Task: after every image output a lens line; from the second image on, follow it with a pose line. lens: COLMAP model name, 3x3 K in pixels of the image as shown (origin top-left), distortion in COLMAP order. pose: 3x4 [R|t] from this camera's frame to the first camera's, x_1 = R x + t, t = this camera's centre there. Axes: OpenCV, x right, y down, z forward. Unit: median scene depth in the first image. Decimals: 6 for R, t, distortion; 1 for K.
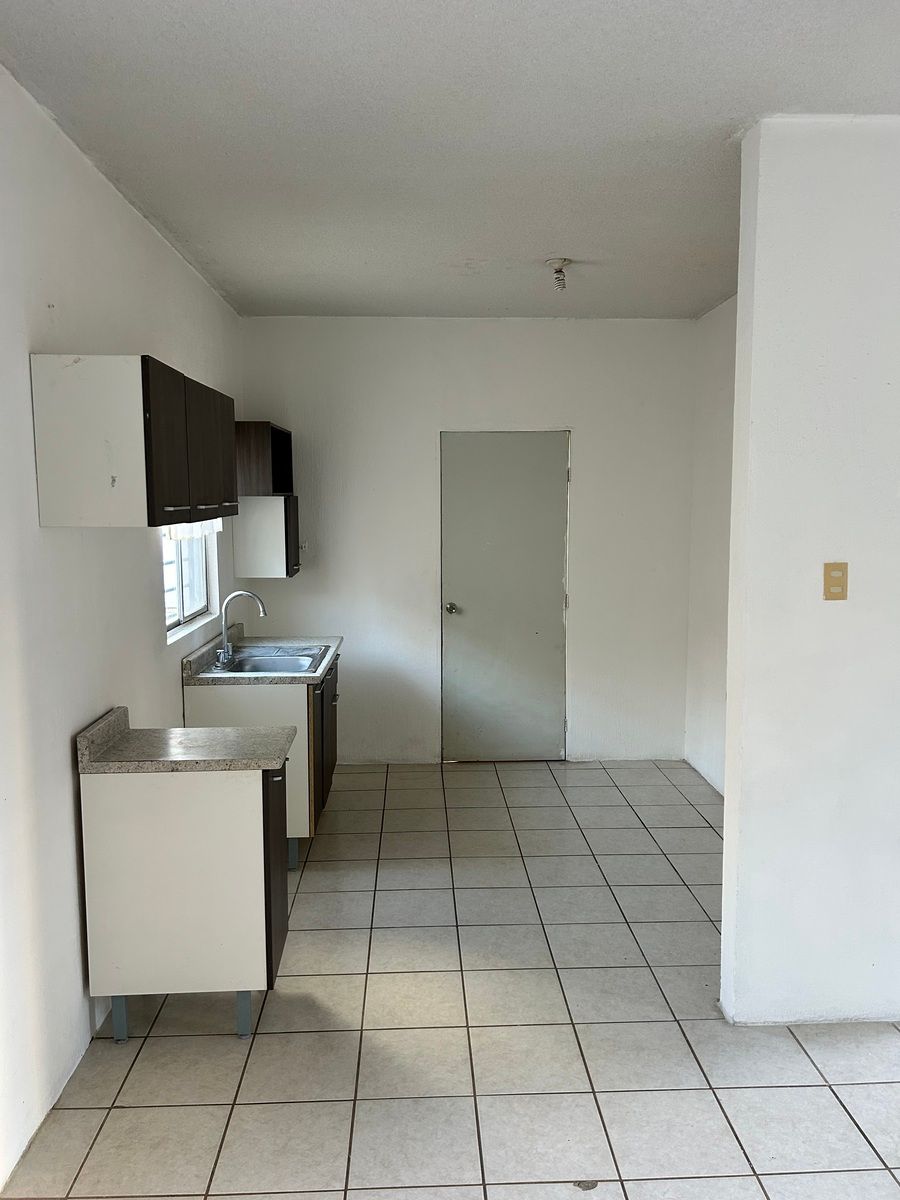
lens RADIAL K [[911.3, 0, 450.7], [0, 911.3, 601.6], [0, 0, 1]] dist [0.042963, -0.031084]
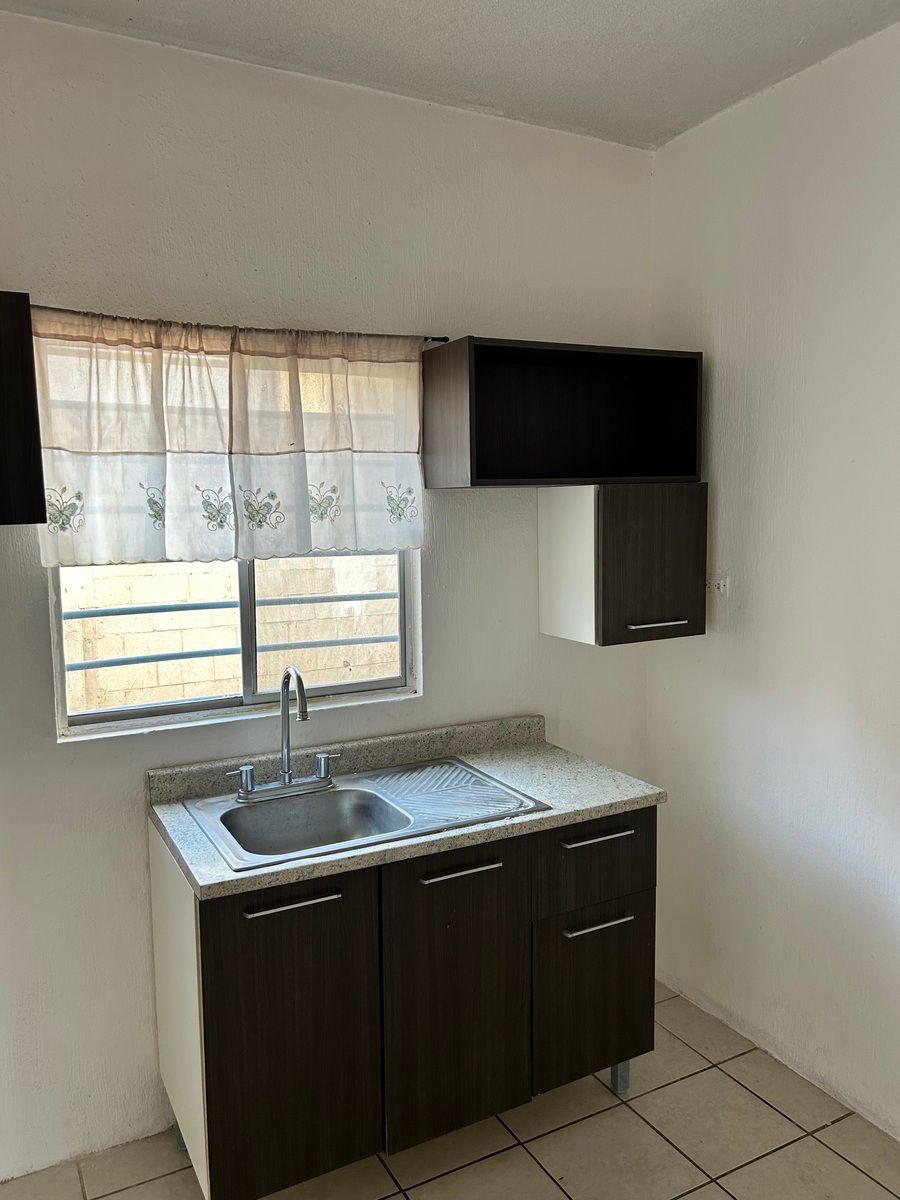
lens RADIAL K [[911.3, 0, 455.6], [0, 911.3, 597.6], [0, 0, 1]] dist [0.042963, -0.031084]
pose [[0.446345, 0.092510, -0.890066, 0.299261], [-0.089595, 0.994264, 0.058410, -0.095958], [0.890365, 0.053674, 0.452073, 0.899691]]
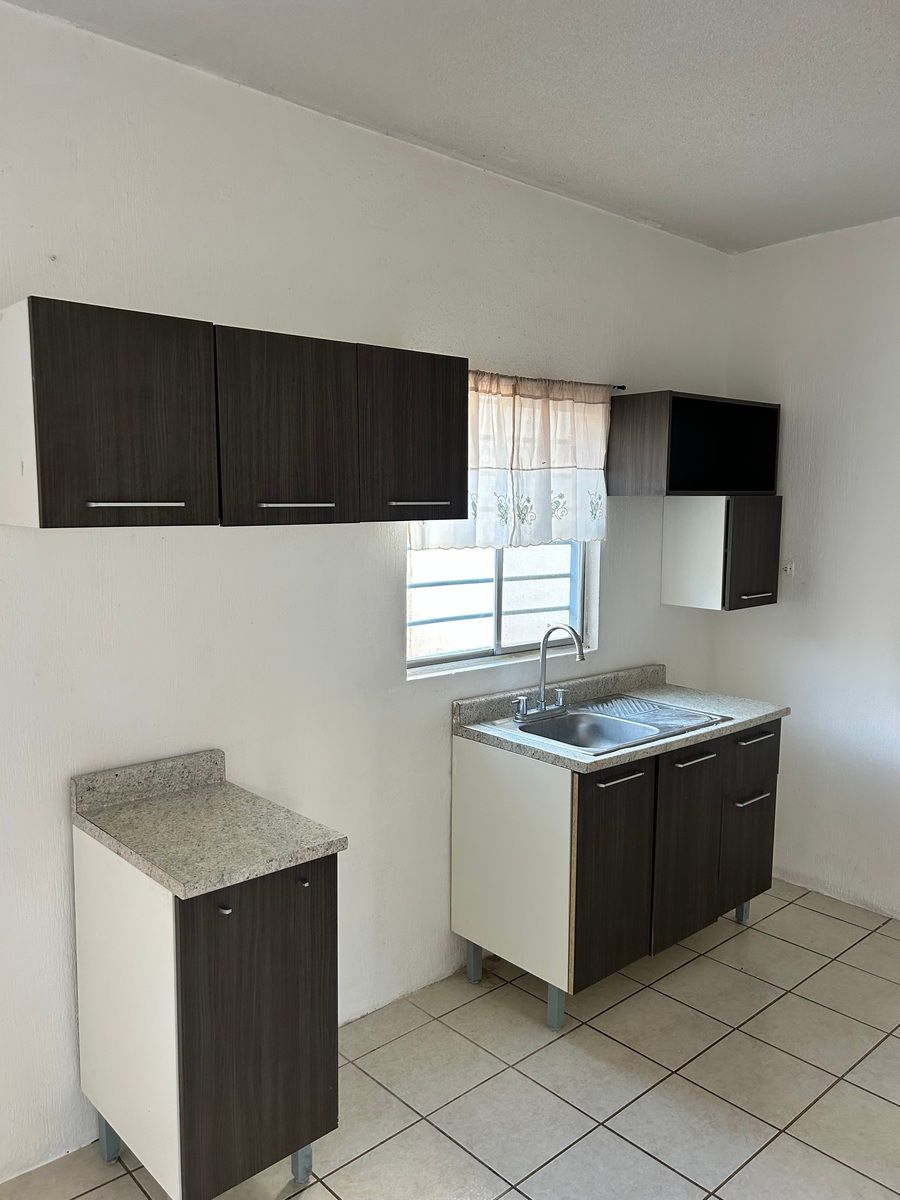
lens RADIAL K [[911.3, 0, 440.5], [0, 911.3, 594.8], [0, 0, 1]] dist [0.042963, -0.031084]
pose [[0.635793, 0.089119, -0.766698, 0.289011], [-0.097940, 0.994598, 0.034392, -0.052643], [0.765621, 0.053225, 0.641086, 0.483856]]
